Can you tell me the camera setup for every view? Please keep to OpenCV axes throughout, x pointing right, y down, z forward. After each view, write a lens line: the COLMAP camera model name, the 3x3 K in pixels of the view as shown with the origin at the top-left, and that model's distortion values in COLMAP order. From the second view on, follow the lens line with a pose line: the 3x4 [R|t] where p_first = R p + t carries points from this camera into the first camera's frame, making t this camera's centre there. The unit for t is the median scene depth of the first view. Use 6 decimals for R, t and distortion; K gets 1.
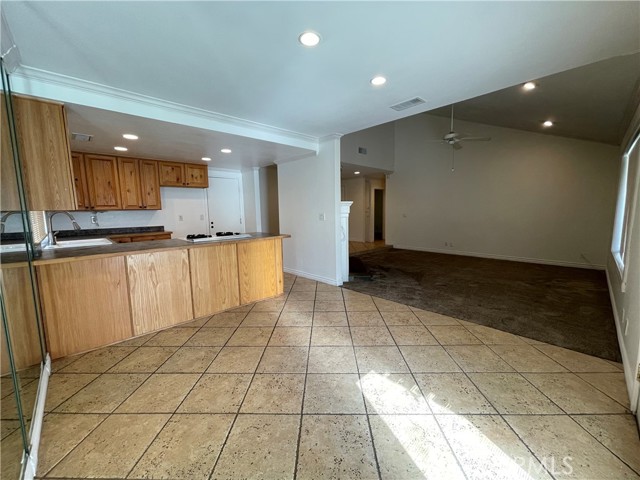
lens RADIAL K [[257.8, 0, 319.0], [0, 257.8, 240.2], [0, 0, 1]] dist [-0.000210, 0.000195]
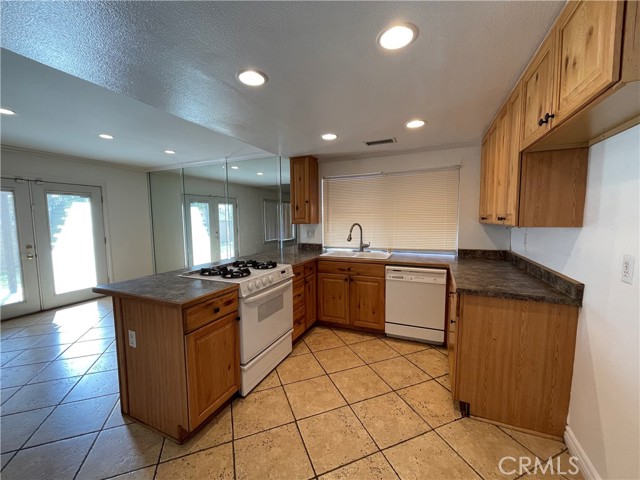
lens RADIAL K [[257.8, 0, 319.0], [0, 257.8, 240.2], [0, 0, 1]] dist [-0.000210, 0.000195]
pose [[-0.923797, 0.060923, -0.378005, -0.278584], [-0.017761, 0.979378, 0.201253, -0.183557], [0.382471, 0.192630, -0.903665, 1.350672]]
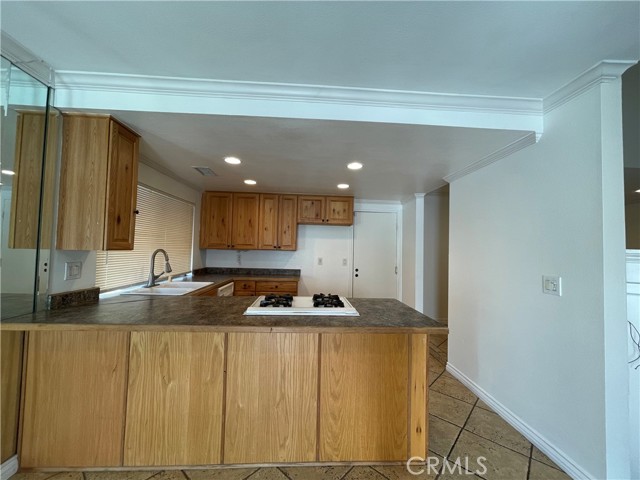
lens RADIAL K [[257.8, 0, 319.0], [0, 257.8, 240.2], [0, 0, 1]] dist [-0.000210, 0.000195]
pose [[0.756710, 0.013428, -0.653613, -0.000227], [-0.116131, 0.986649, -0.114179, -0.073112], [0.643354, 0.162305, 0.748167, 0.459198]]
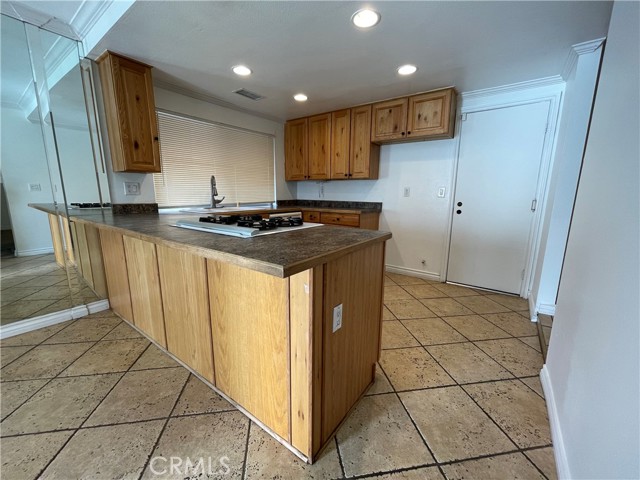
lens RADIAL K [[257.8, 0, 319.0], [0, 257.8, 240.2], [0, 0, 1]] dist [-0.000210, 0.000195]
pose [[0.179372, 0.200672, -0.963097, 0.077378], [-0.129719, 0.975252, 0.179045, -0.070699], [0.975192, 0.092816, 0.200963, 0.834402]]
